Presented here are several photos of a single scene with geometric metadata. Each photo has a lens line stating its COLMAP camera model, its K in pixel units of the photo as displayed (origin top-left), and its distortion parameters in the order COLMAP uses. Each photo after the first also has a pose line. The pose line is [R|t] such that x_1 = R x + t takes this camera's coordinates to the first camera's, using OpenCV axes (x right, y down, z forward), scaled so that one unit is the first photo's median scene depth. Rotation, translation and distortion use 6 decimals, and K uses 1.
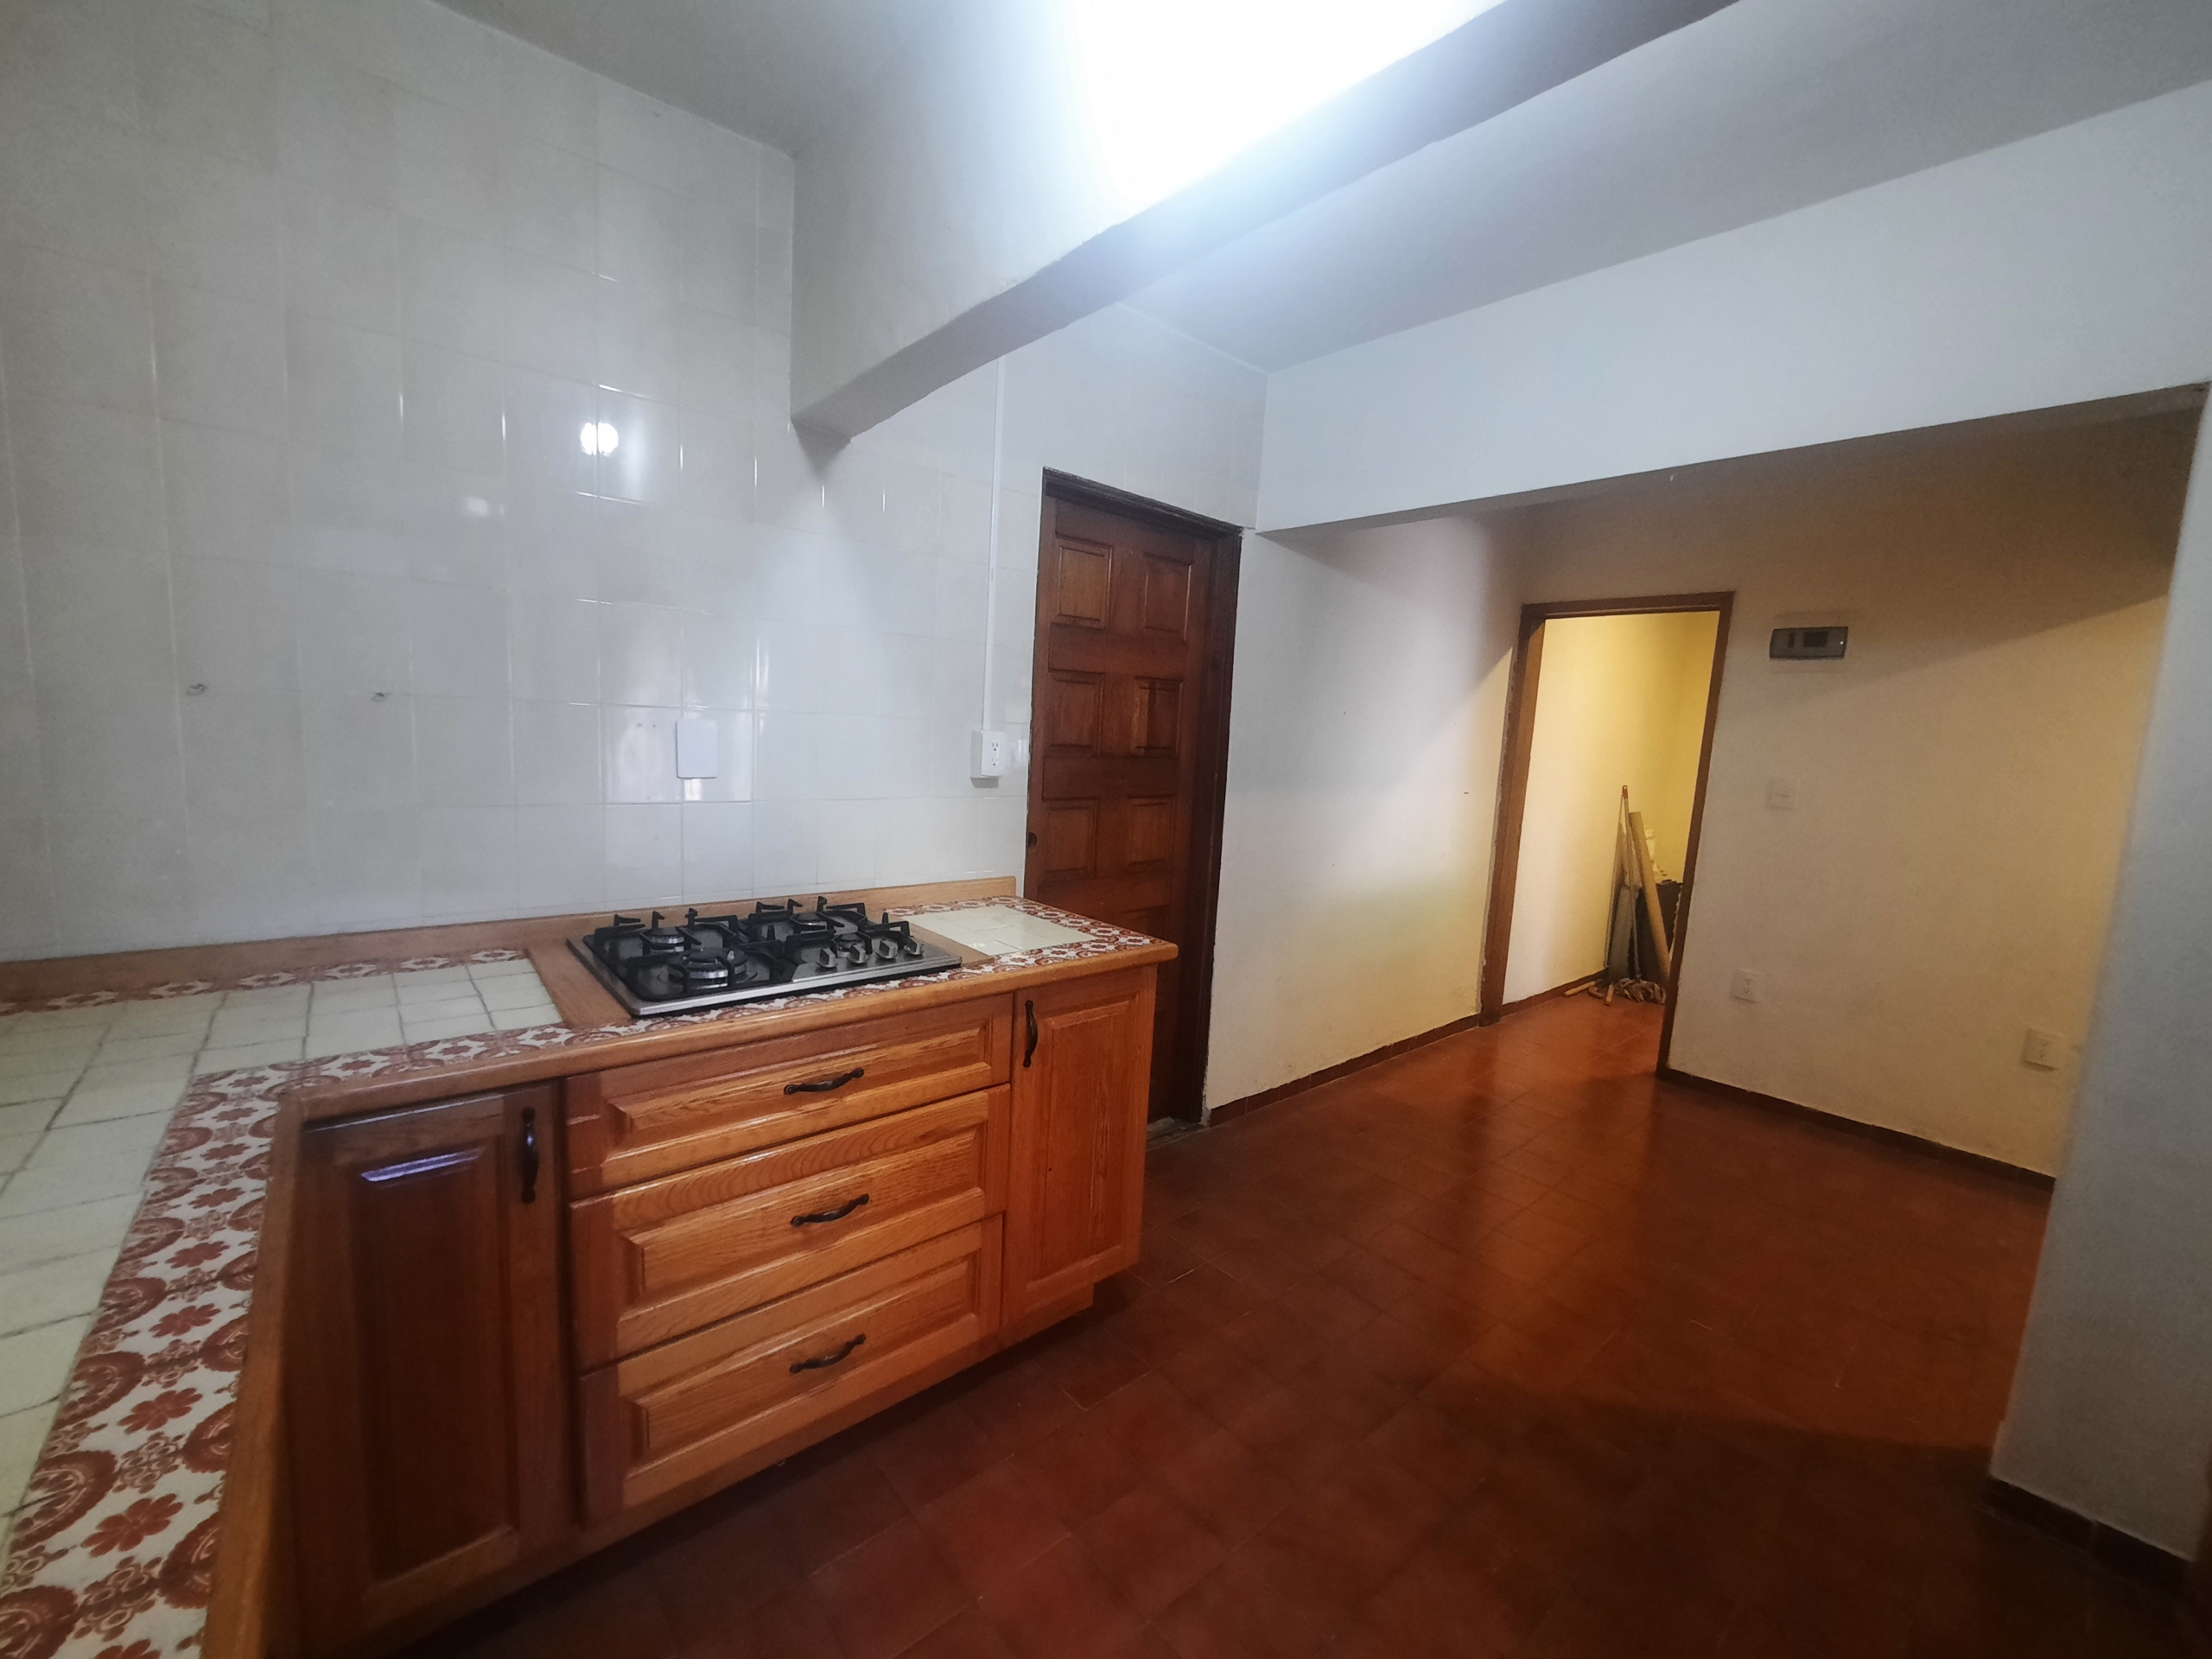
lens RADIAL K [[873.8, 0, 1092.0], [0, 873.8, 833.5], [0, 0, 1]] dist [-0.019024, 0.000688]
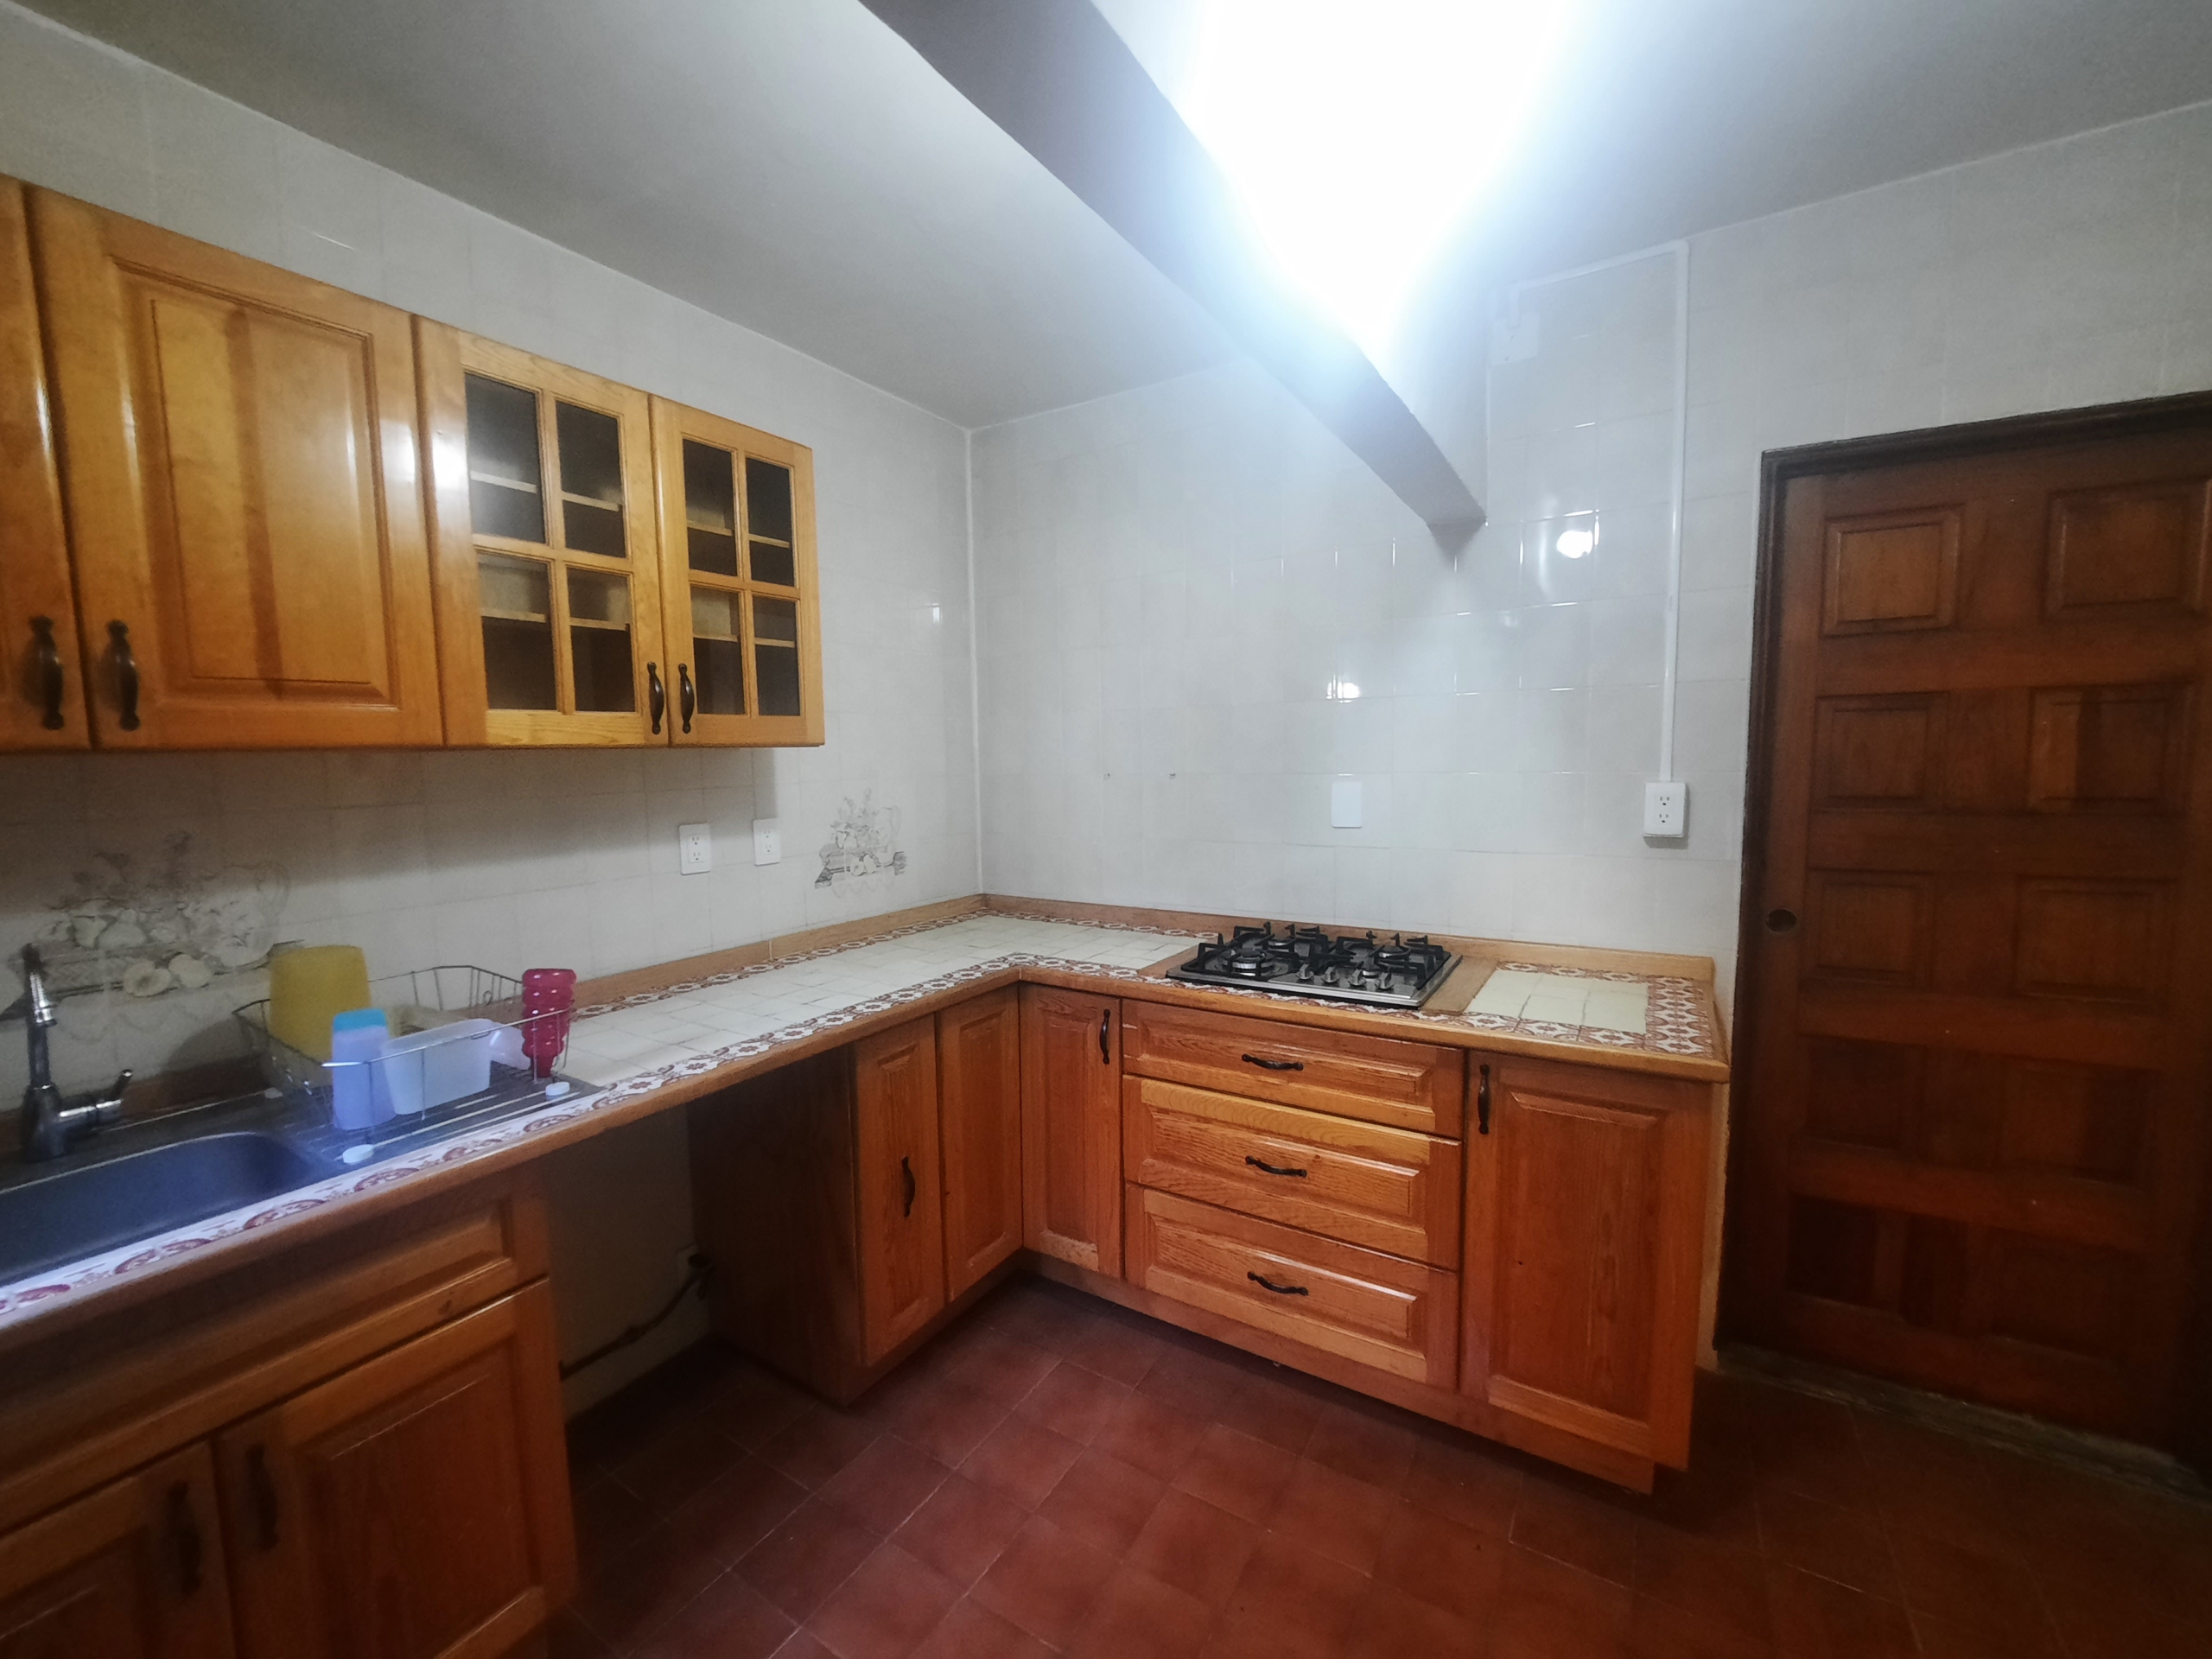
lens RADIAL K [[873.8, 0, 1088.4], [0, 873.8, 832.0], [0, 0, 1]] dist [-0.019024, 0.000688]
pose [[0.304043, 0.027117, -0.952272, 0.737261], [-0.082704, 0.996572, 0.001973, -0.033024], [0.949062, 0.078157, 0.305243, 0.277896]]
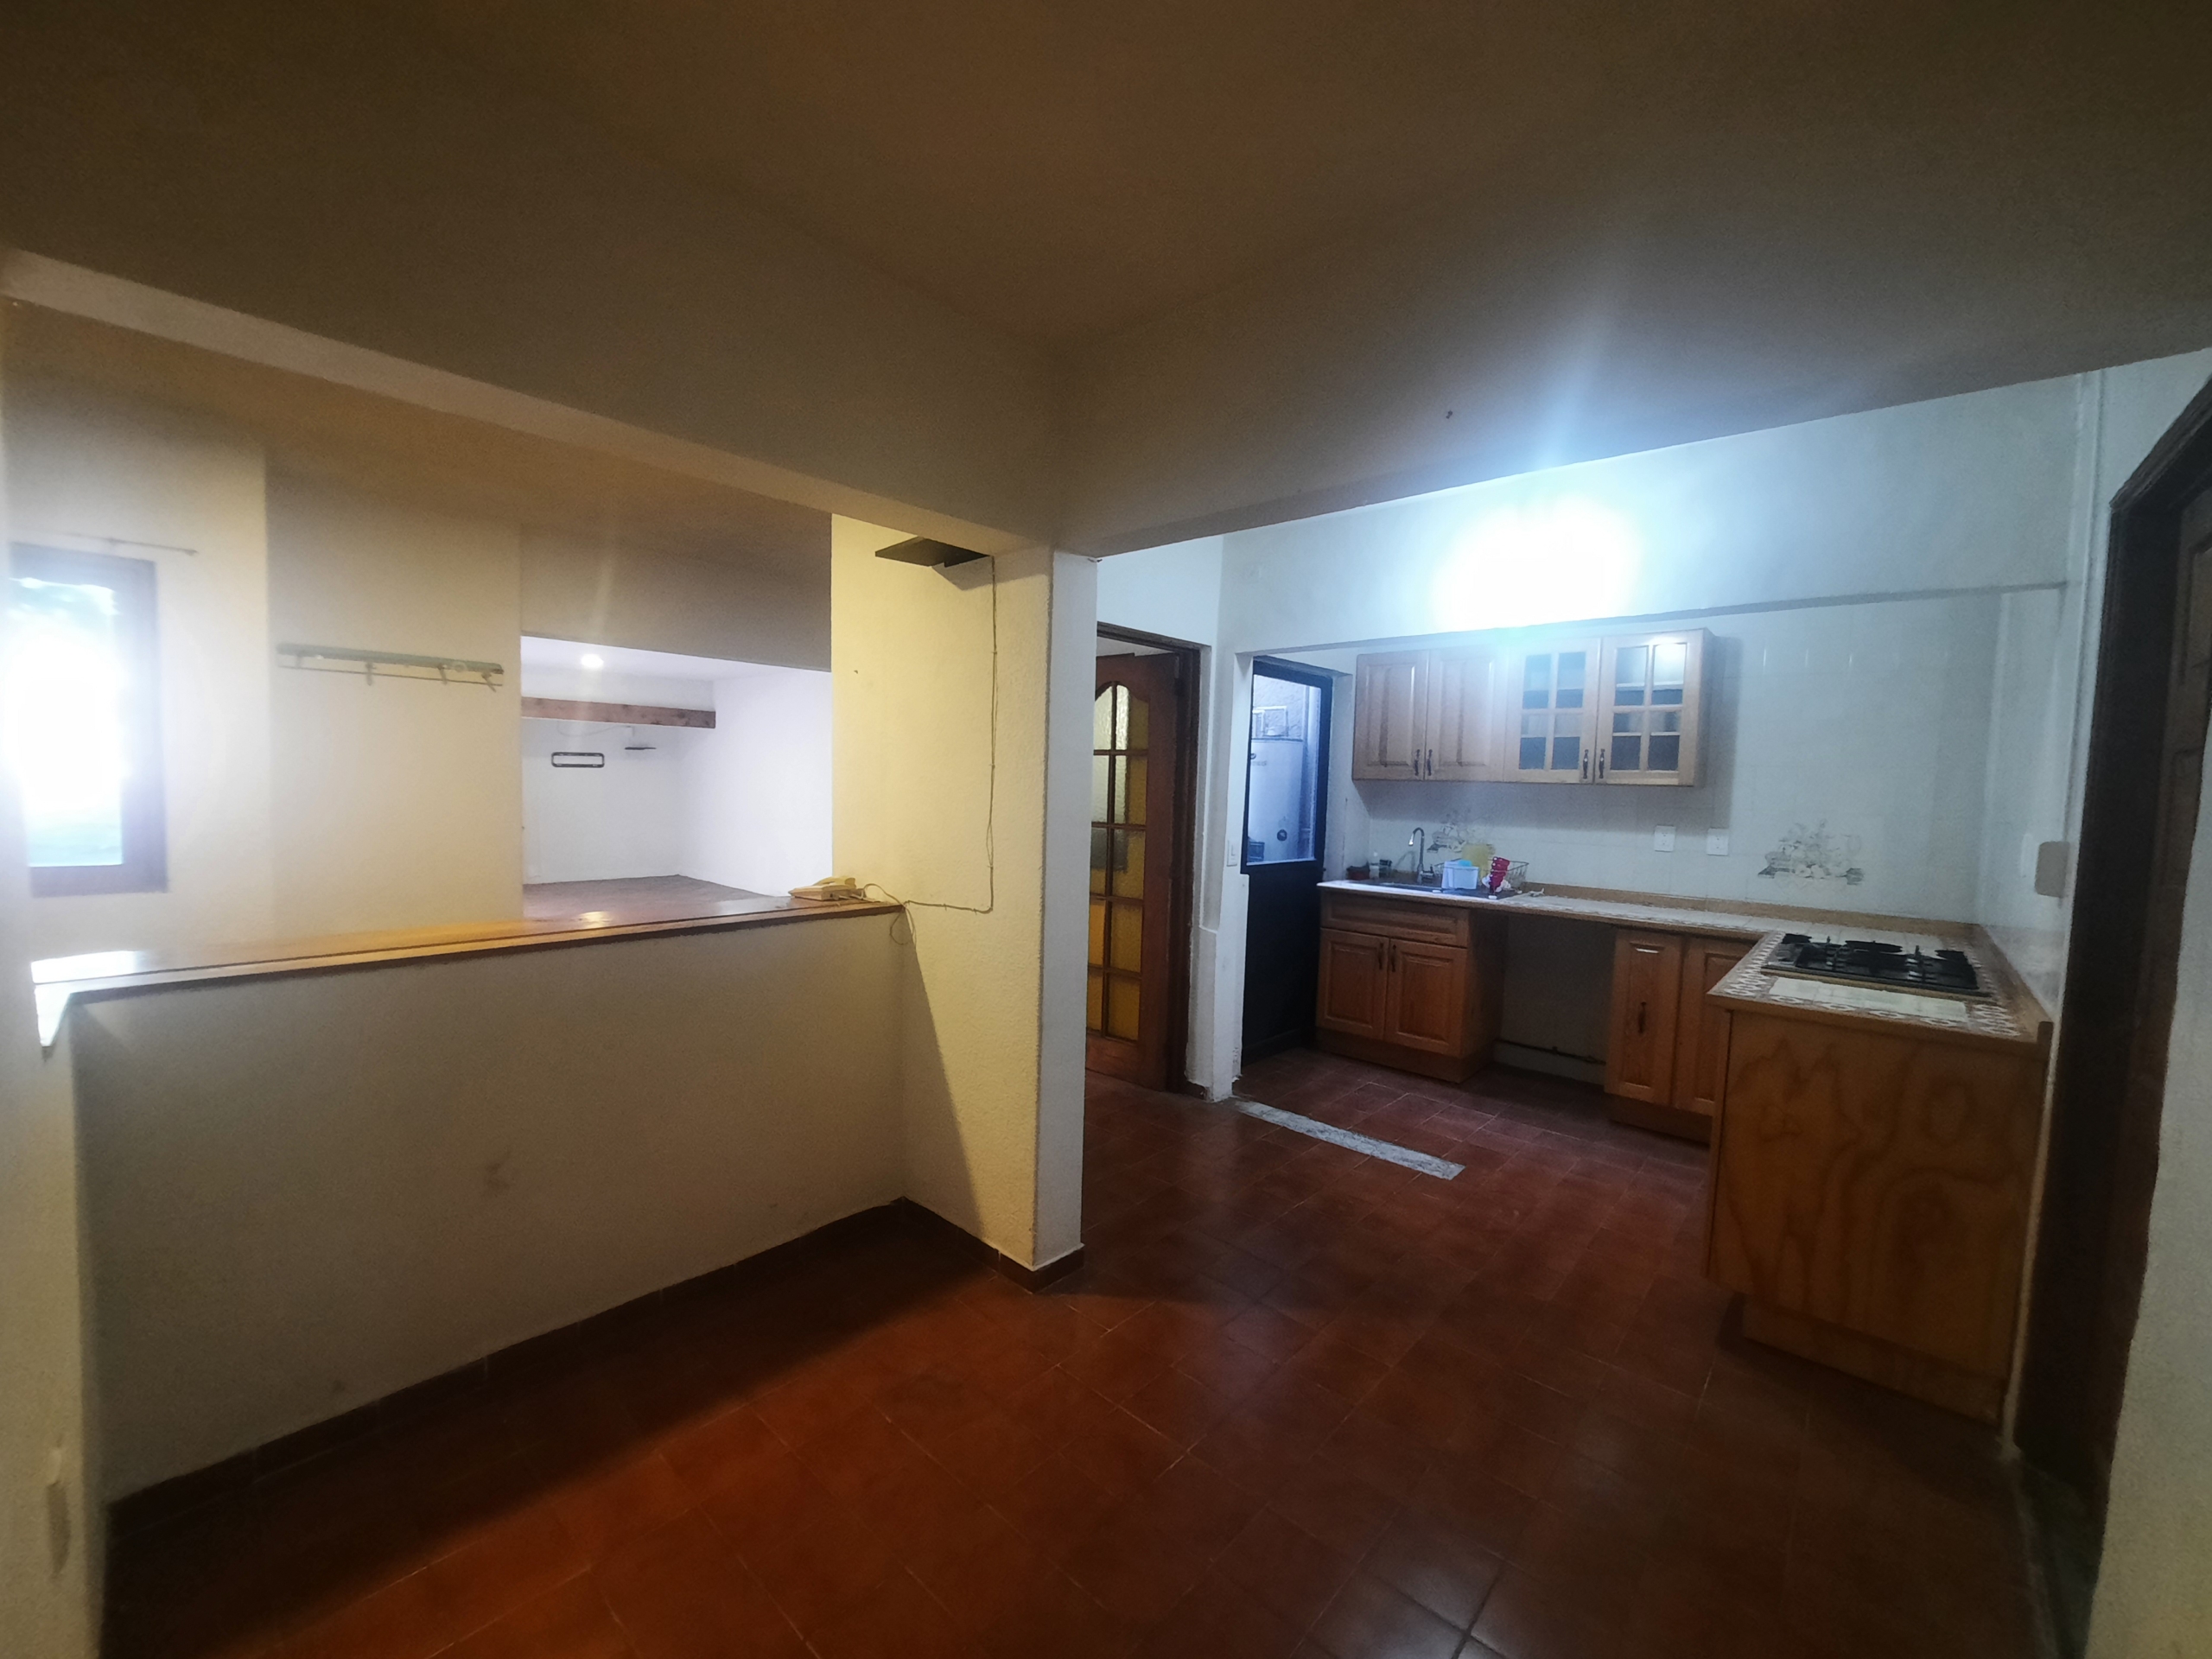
lens RADIAL K [[873.8, 0, 1102.7], [0, 873.8, 834.4], [0, 0, 1]] dist [-0.019024, 0.000688]
pose [[-0.988254, -0.072594, -0.134474, 1.248169], [-0.095363, 0.980561, 0.171481, -0.240106], [0.119412, 0.182291, -0.975967, 2.336363]]
